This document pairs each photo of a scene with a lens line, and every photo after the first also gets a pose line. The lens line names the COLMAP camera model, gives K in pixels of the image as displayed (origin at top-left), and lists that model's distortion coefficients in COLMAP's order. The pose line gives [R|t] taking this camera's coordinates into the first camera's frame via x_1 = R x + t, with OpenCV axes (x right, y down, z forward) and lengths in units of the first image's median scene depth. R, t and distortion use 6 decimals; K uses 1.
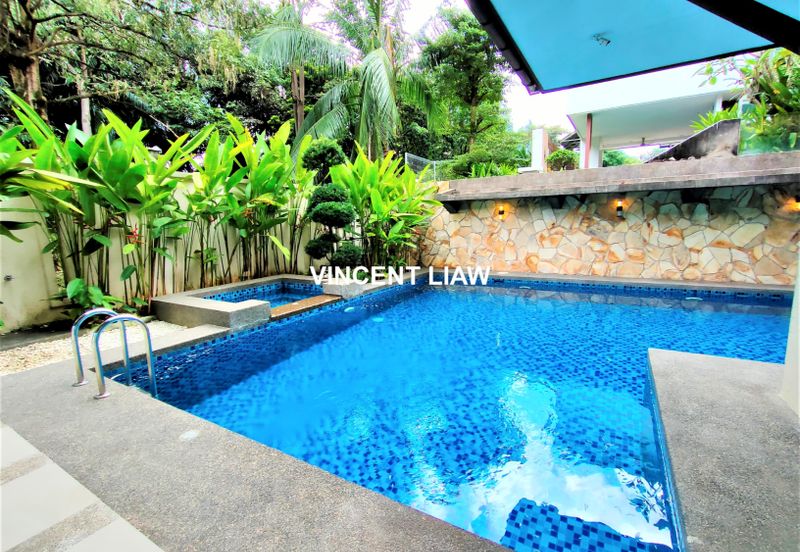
lens RADIAL K [[362.1, 0, 400.9], [0, 362.1, 276.4], [0, 0, 1]] dist [-0.000497, 0.000090]
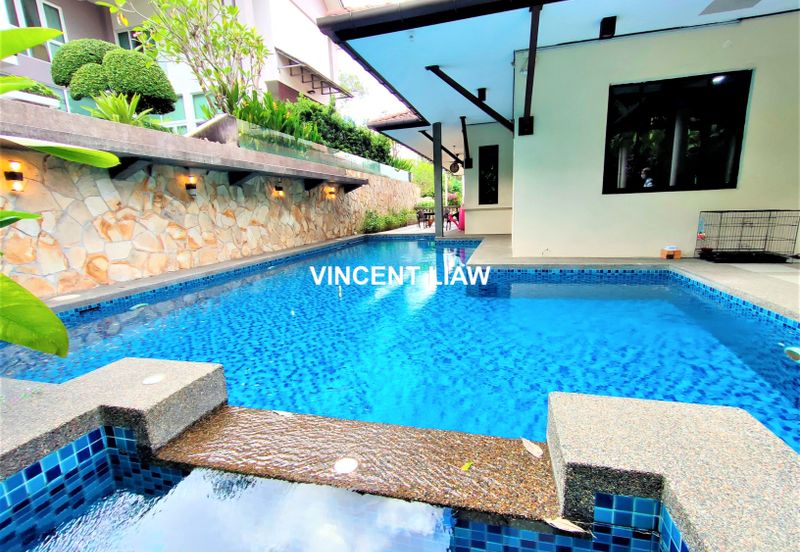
lens RADIAL K [[362.1, 0, 401.7], [0, 362.1, 278.0], [0, 0, 1]] dist [-0.000497, 0.000090]
pose [[-0.253579, -0.149890, 0.955631, -0.353203], [0.192125, 0.960435, 0.201625, -0.053343], [-0.948043, 0.234729, -0.214749, 0.727581]]
